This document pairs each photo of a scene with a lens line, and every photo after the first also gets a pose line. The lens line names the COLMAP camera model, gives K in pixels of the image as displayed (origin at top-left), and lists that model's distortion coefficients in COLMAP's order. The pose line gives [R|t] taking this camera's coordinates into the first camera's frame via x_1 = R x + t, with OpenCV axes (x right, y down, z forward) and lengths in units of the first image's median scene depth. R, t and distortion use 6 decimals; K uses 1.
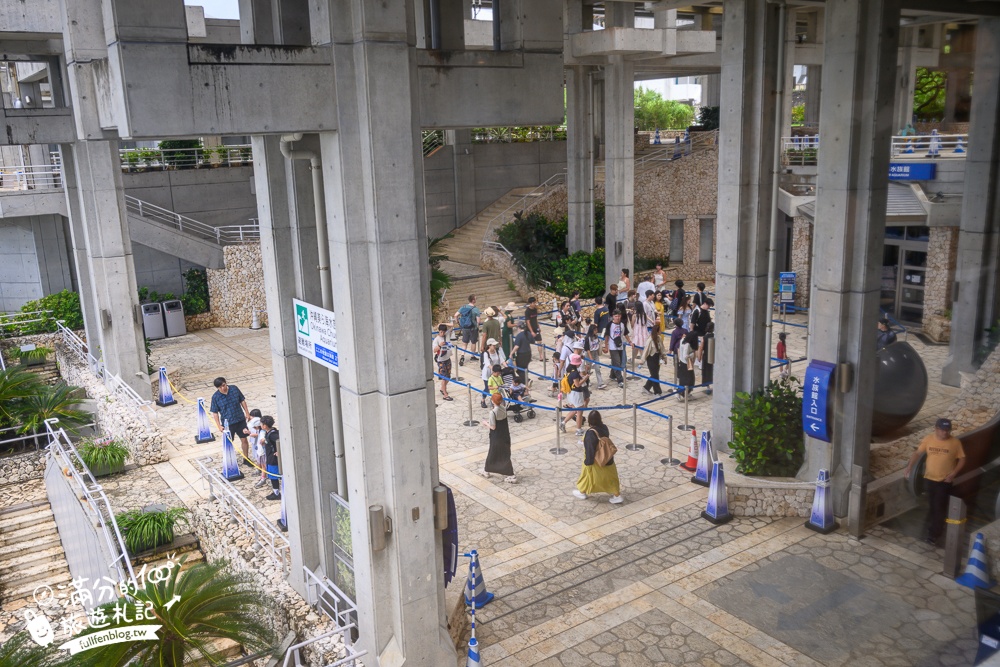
lens RADIAL K [[874.8, 0, 500.4], [0, 874.8, 334.4], [0, 0, 1]] dist [0.014434, 0.006157]
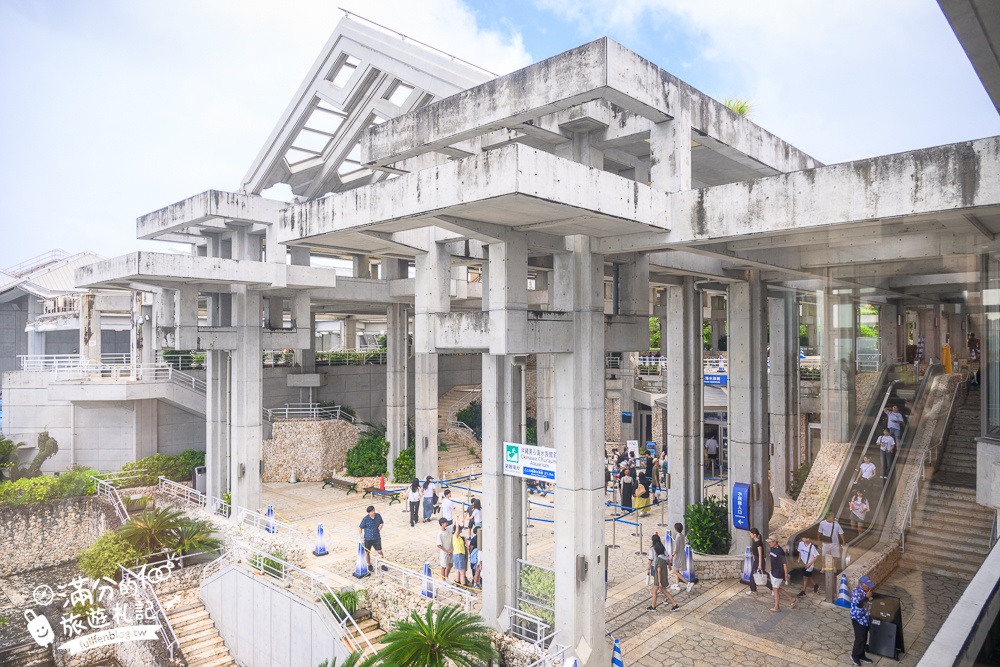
lens RADIAL K [[664.0, 0, 499.4], [0, 664.0, 335.2], [0, 0, 1]] dist [0.002506, 0.001460]
pose [[0.977971, 0.033964, 0.205958, -0.371789], [0.017013, 0.970422, -0.240815, 0.051333], [-0.208045, 0.239015, 0.948467, -0.232076]]
